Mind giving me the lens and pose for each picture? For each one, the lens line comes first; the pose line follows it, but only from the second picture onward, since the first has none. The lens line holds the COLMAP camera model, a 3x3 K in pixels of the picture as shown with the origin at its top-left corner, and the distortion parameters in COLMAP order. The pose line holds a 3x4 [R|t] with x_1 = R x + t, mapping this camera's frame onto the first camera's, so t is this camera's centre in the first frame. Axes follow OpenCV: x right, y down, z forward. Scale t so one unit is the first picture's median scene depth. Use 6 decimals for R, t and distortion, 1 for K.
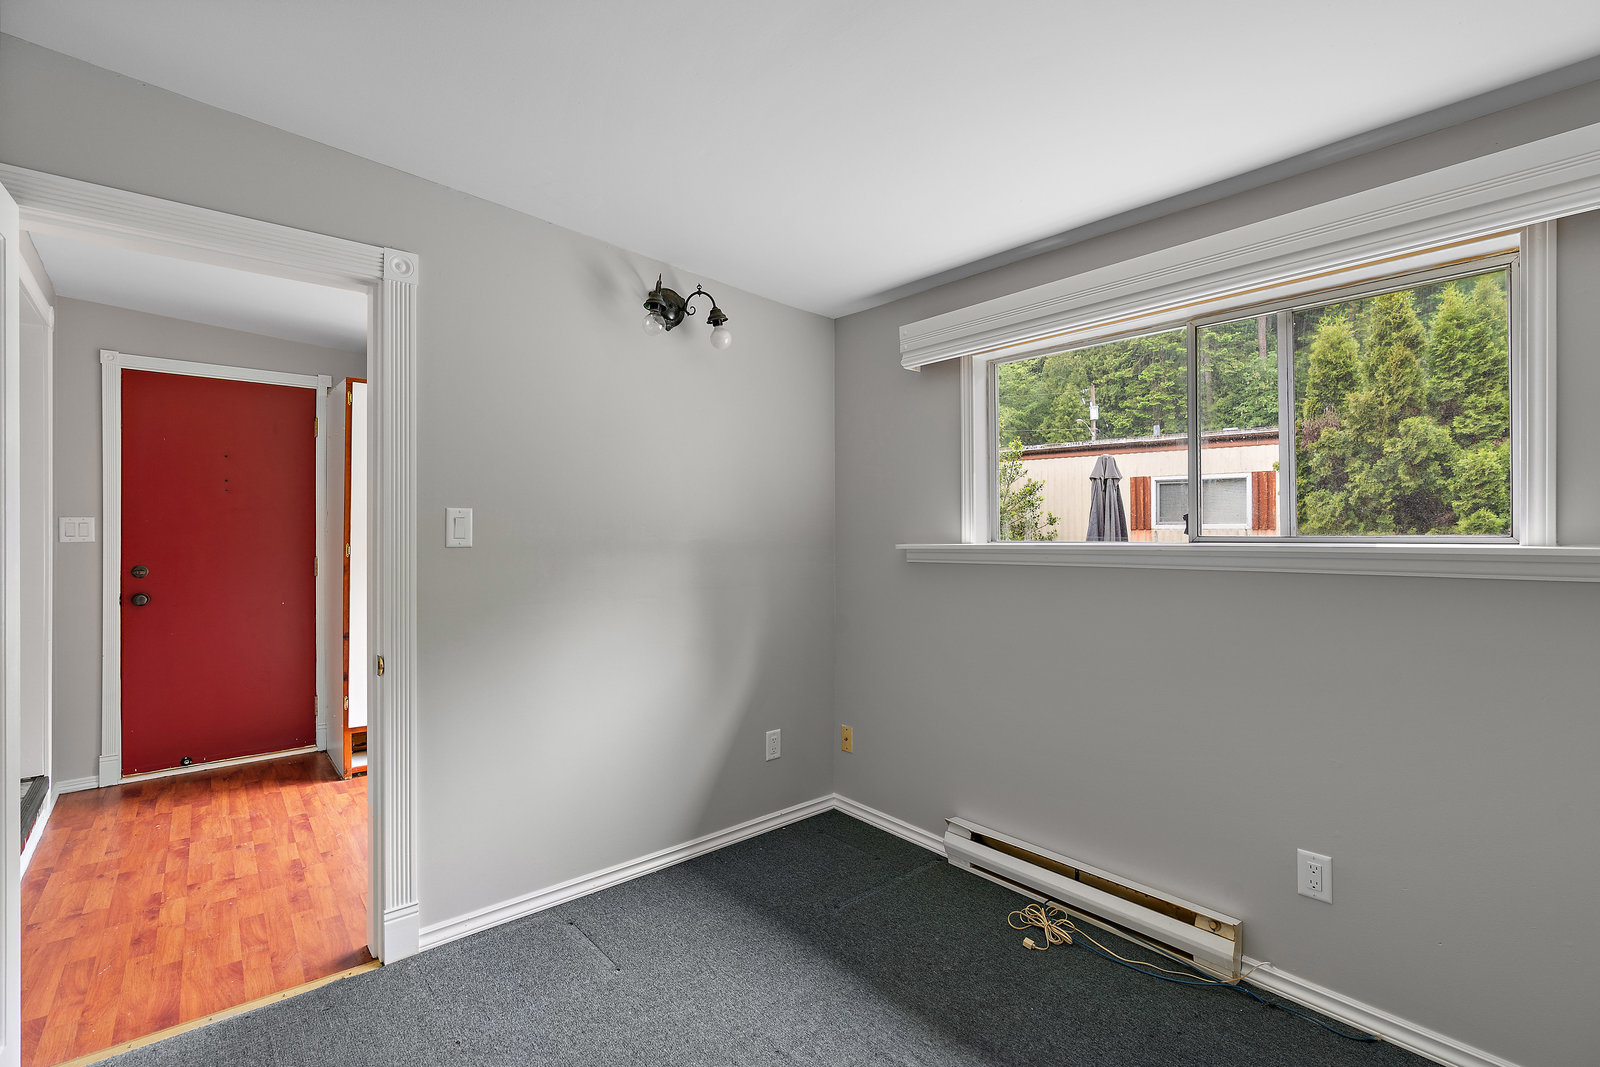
lens RADIAL K [[720.4, 0, 806.1], [0, 720.4, 542.8], [0, 0, 1]] dist [-0.001260, -0.000068]
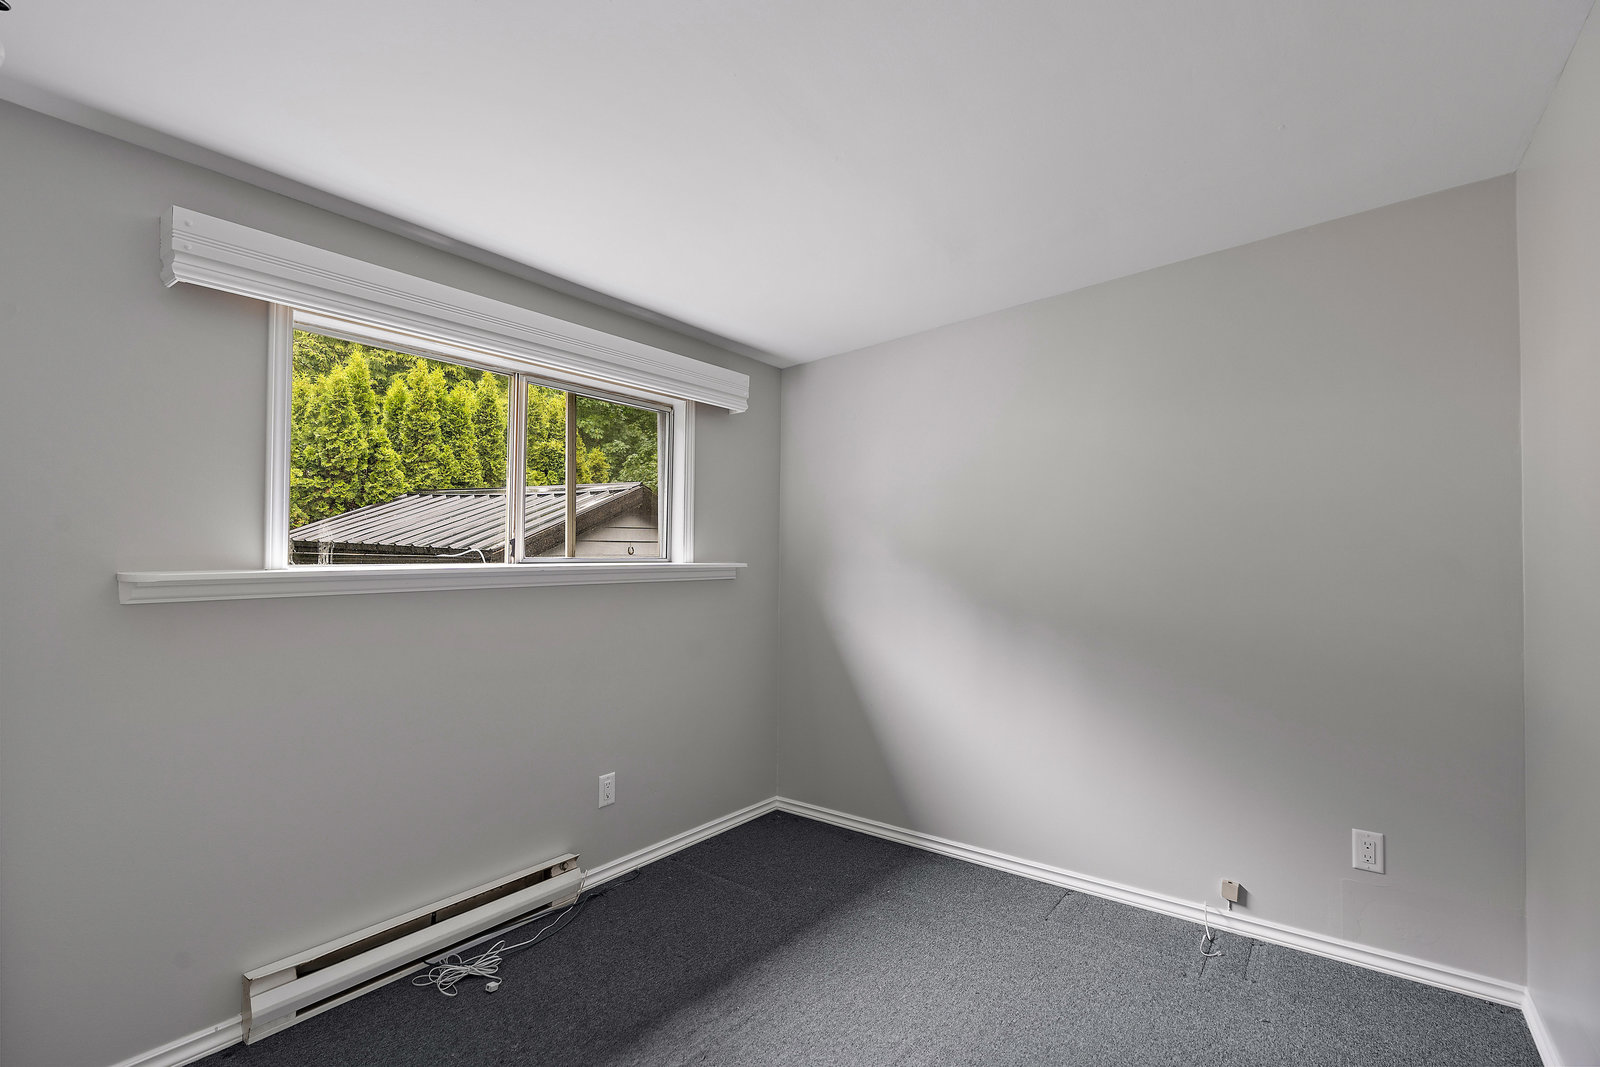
lens RADIAL K [[720.4, 0, 806.1], [0, 720.4, 542.8], [0, 0, 1]] dist [-0.001260, -0.000068]
pose [[-0.206077, 0.009188, 0.978493, -0.650626], [-0.003482, 0.999943, -0.010123, -0.022383], [-0.978530, -0.005493, -0.206033, 0.718992]]
